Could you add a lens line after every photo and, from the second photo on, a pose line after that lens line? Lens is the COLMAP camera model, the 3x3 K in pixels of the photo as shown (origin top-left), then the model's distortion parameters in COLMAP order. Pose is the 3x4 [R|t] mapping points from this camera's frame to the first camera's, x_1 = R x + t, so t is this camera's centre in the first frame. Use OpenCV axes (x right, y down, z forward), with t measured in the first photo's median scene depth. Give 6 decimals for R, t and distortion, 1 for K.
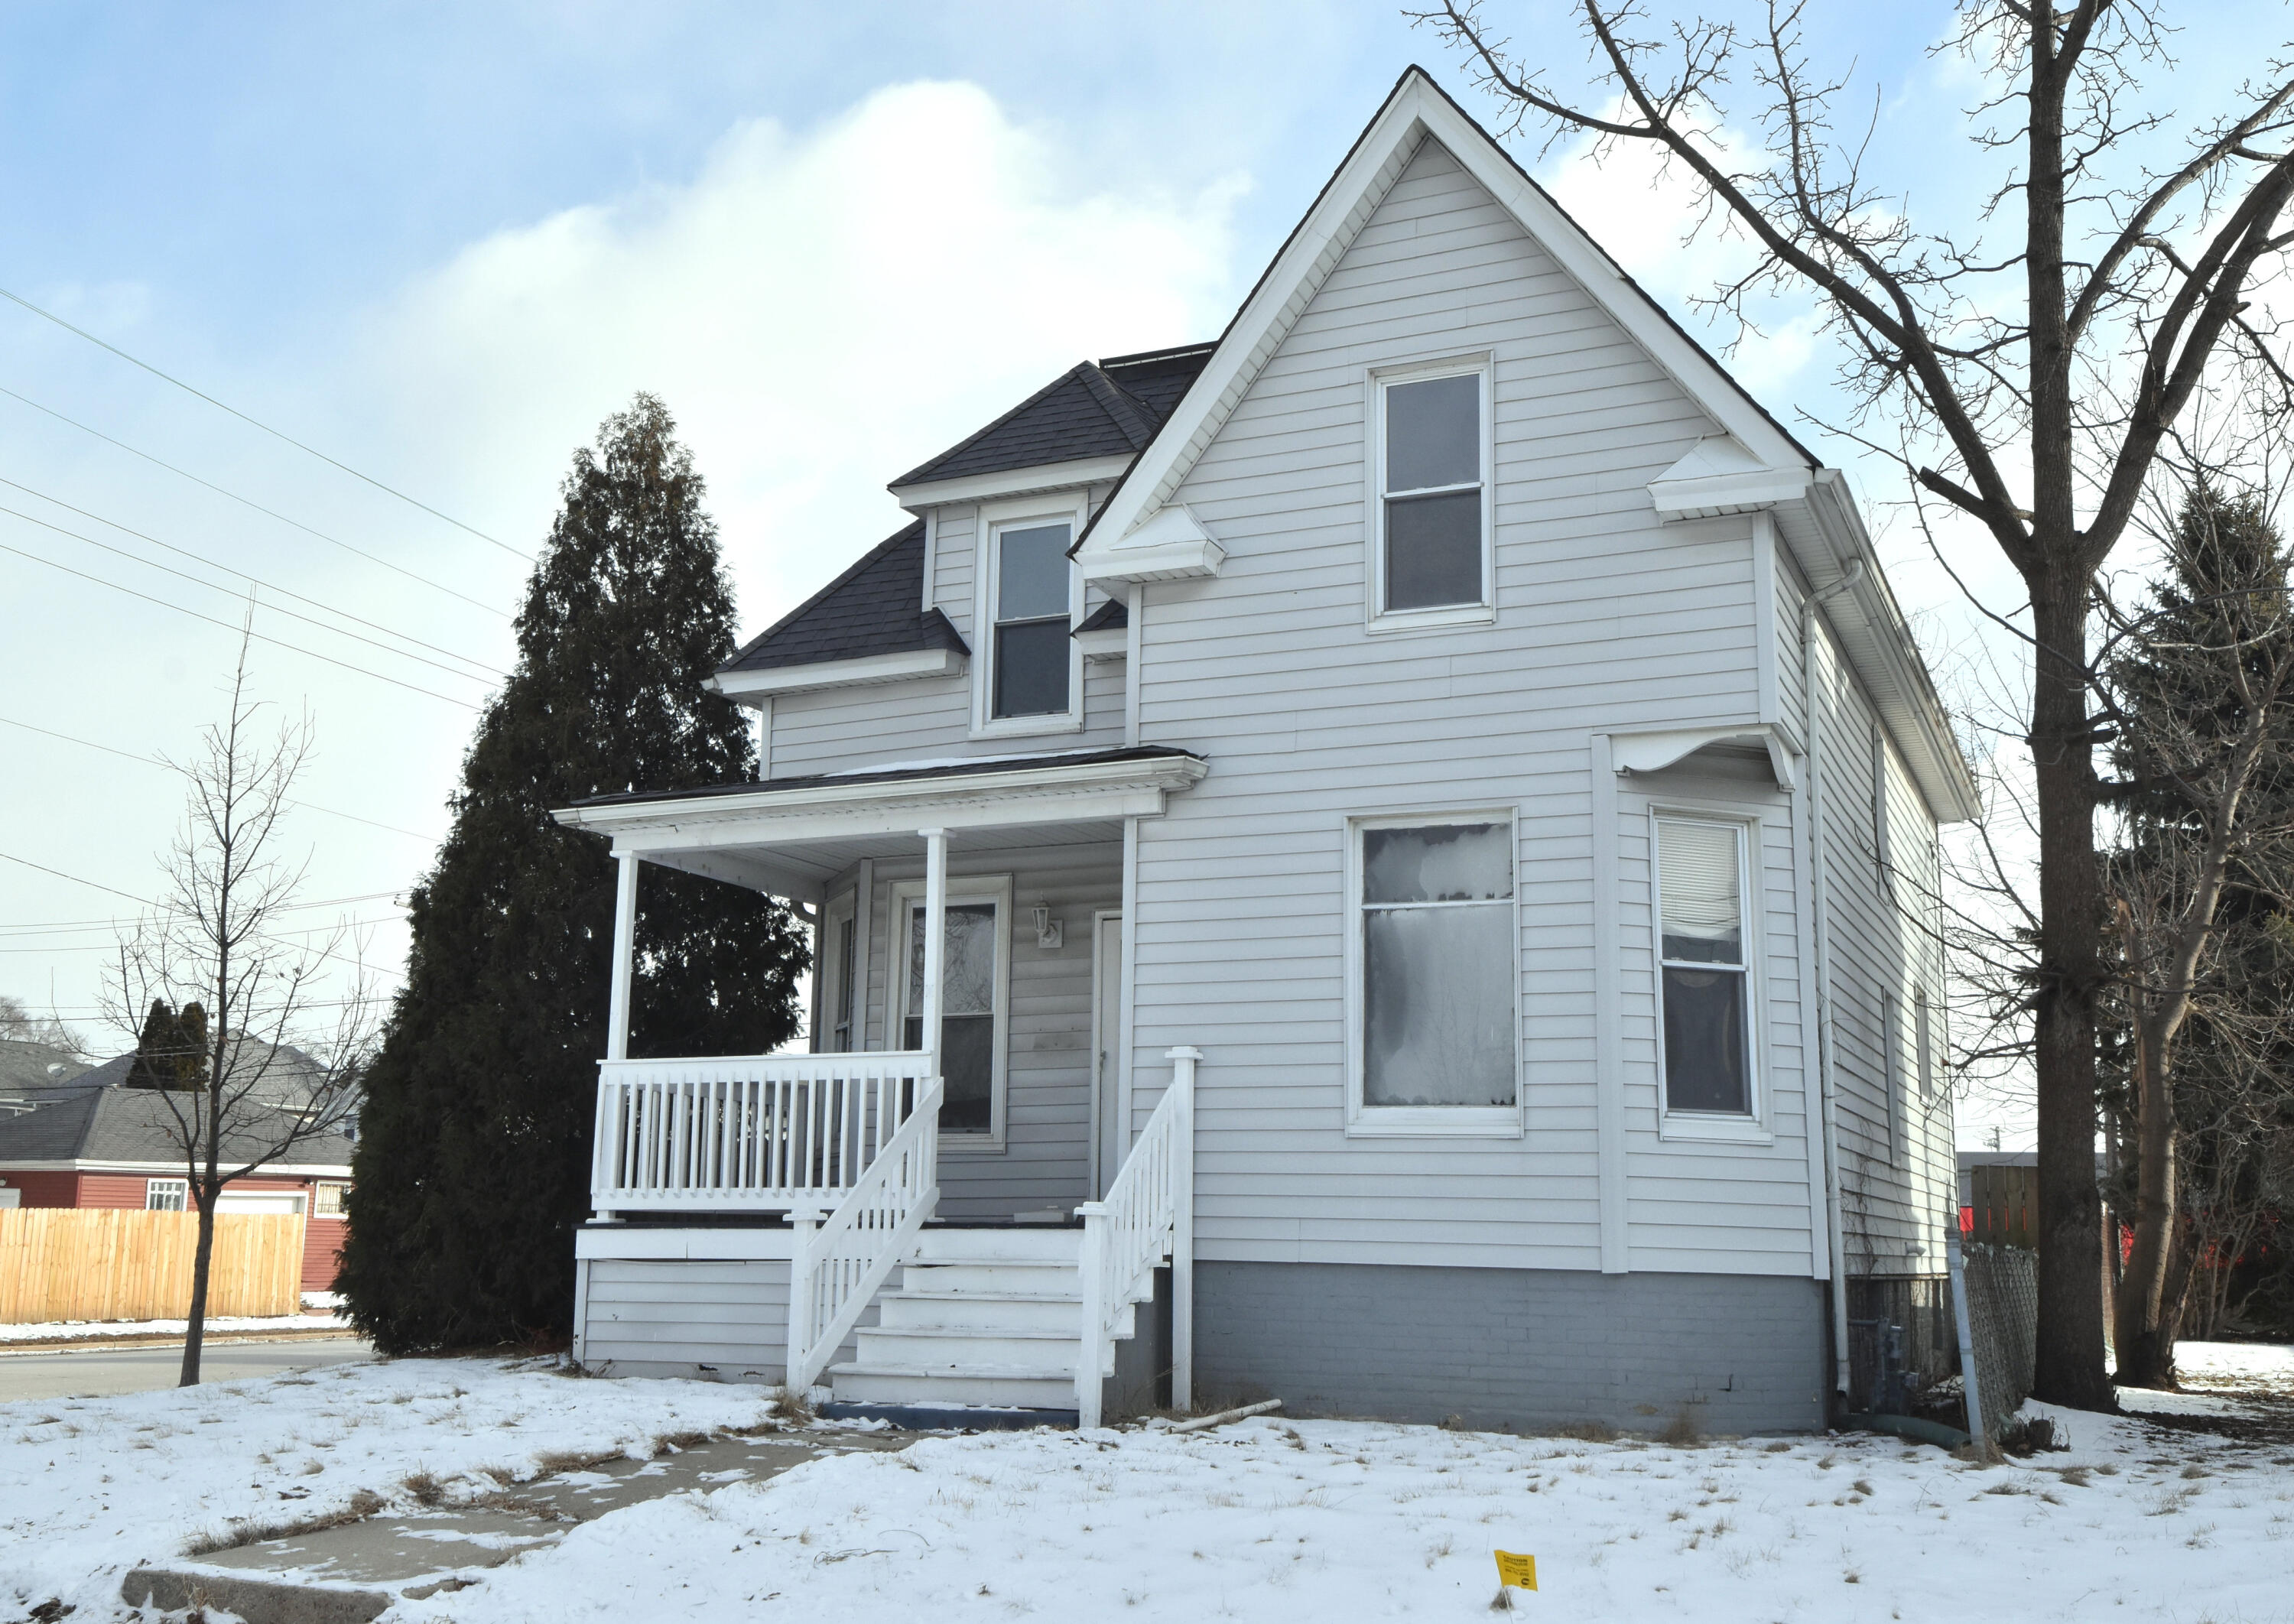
lens RADIAL K [[2267.4, 0, 1150.6], [0, 2267.4, 804.8], [0, 0, 1]] dist [0.059626, -0.006629]
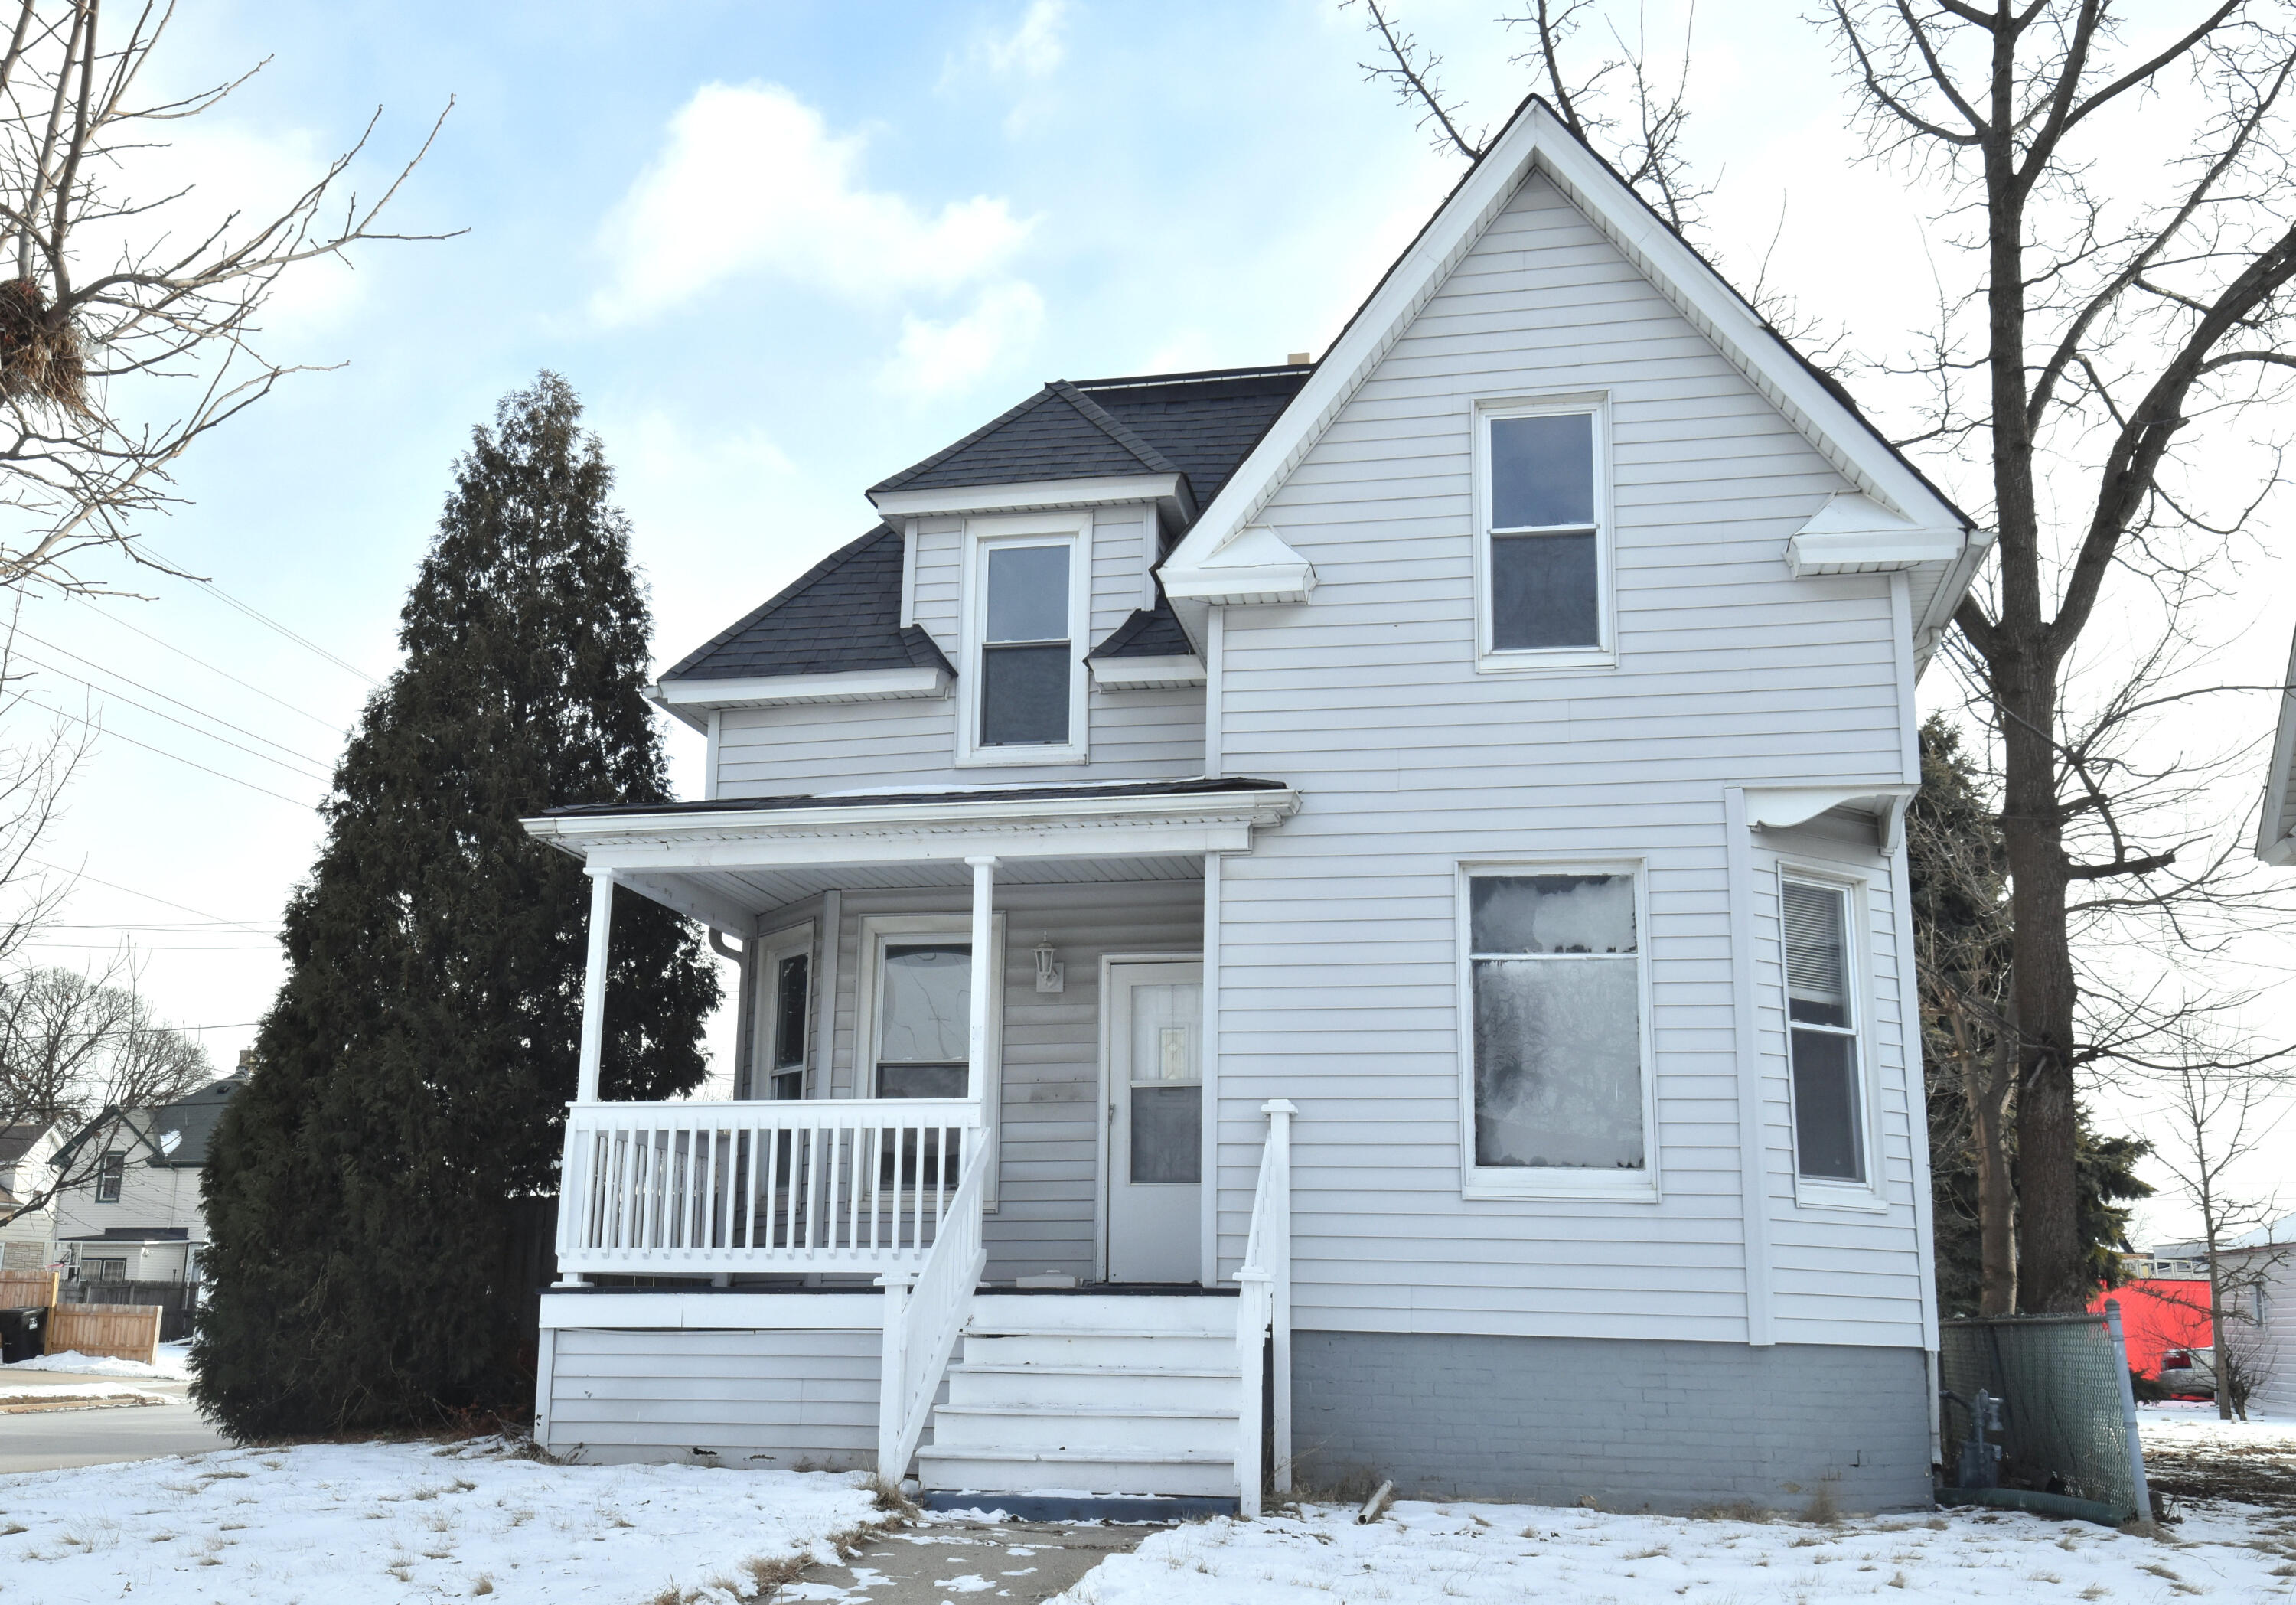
lens RADIAL K [[2186.7, 0, 1131.5], [0, 2186.7, 813.0], [0, 0, 1]] dist [0.055736, -0.007524]
pose [[0.976326, 0.048792, 0.210729, -0.229473], [-0.042387, 0.998495, -0.034807, 0.021555], [-0.212110, 0.025051, 0.976925, 0.122499]]
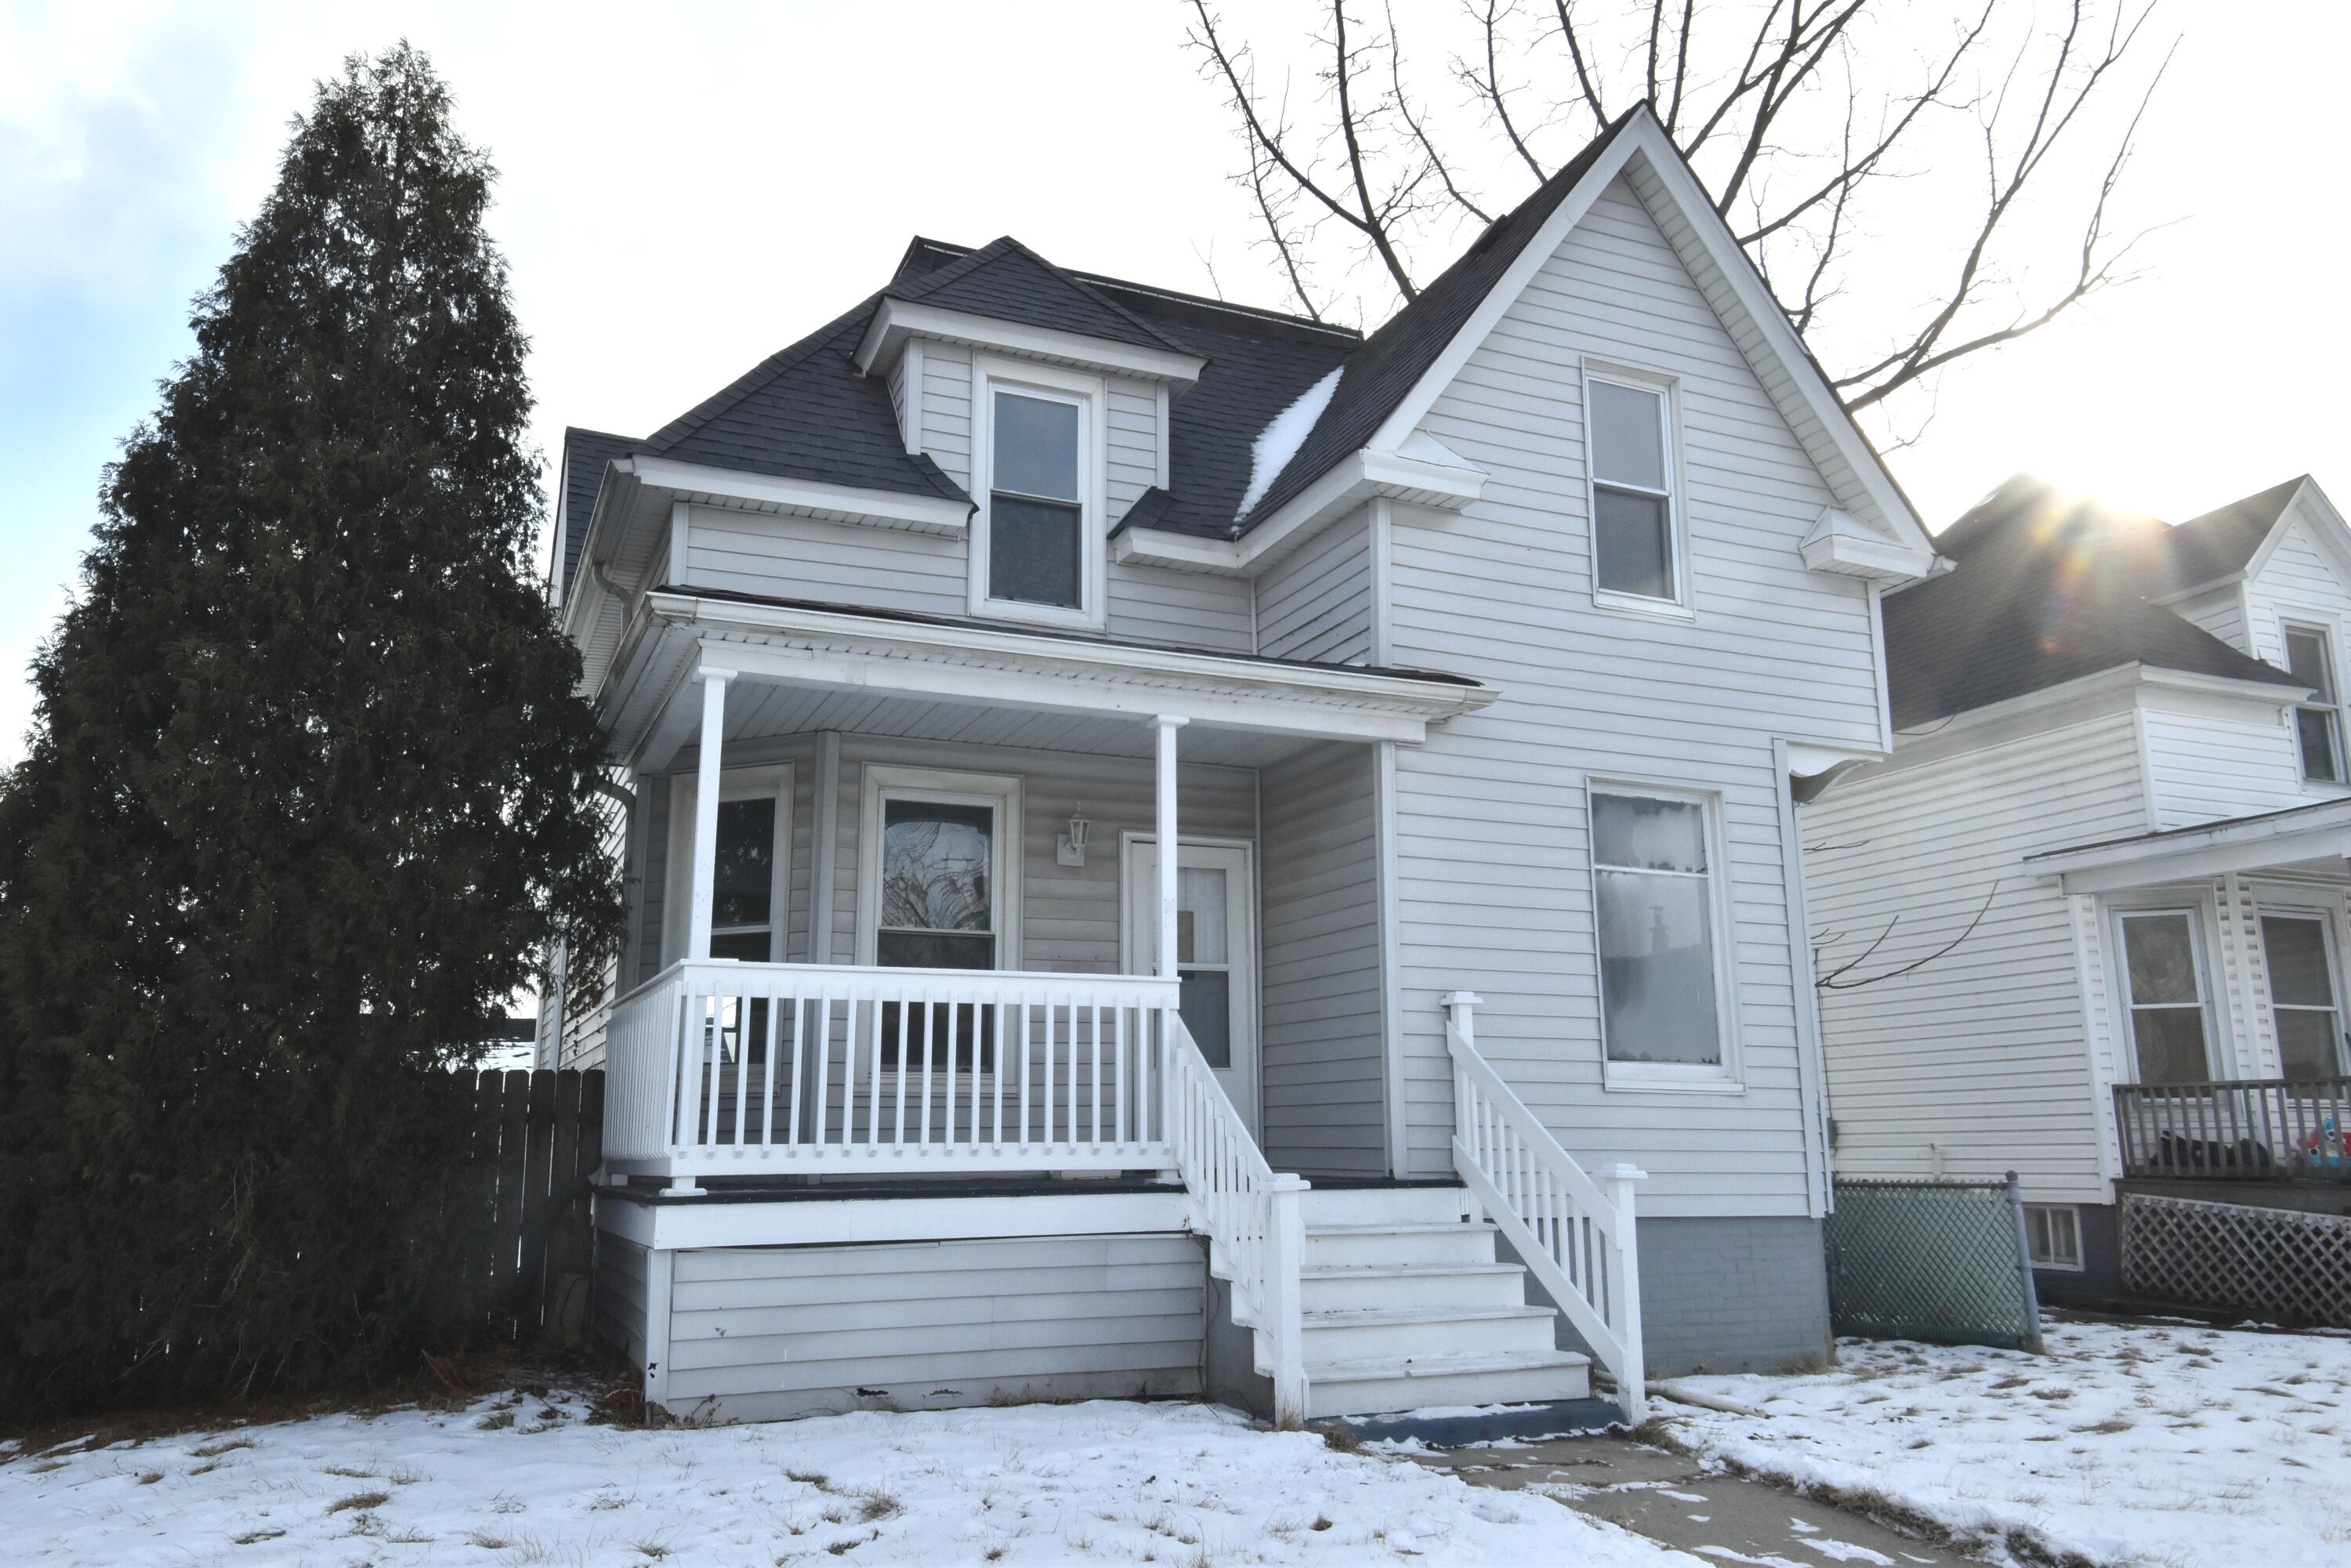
lens RADIAL K [[1706.4, 0, 1179.4], [0, 1706.4, 785.0], [0, 0, 1]] dist [0.050116, -0.059842]
pose [[0.673546, 0.140012, 0.725763, -0.566476], [-0.127618, 0.989178, -0.072394, 0.083733], [-0.728045, -0.043860, 0.684125, 0.572764]]
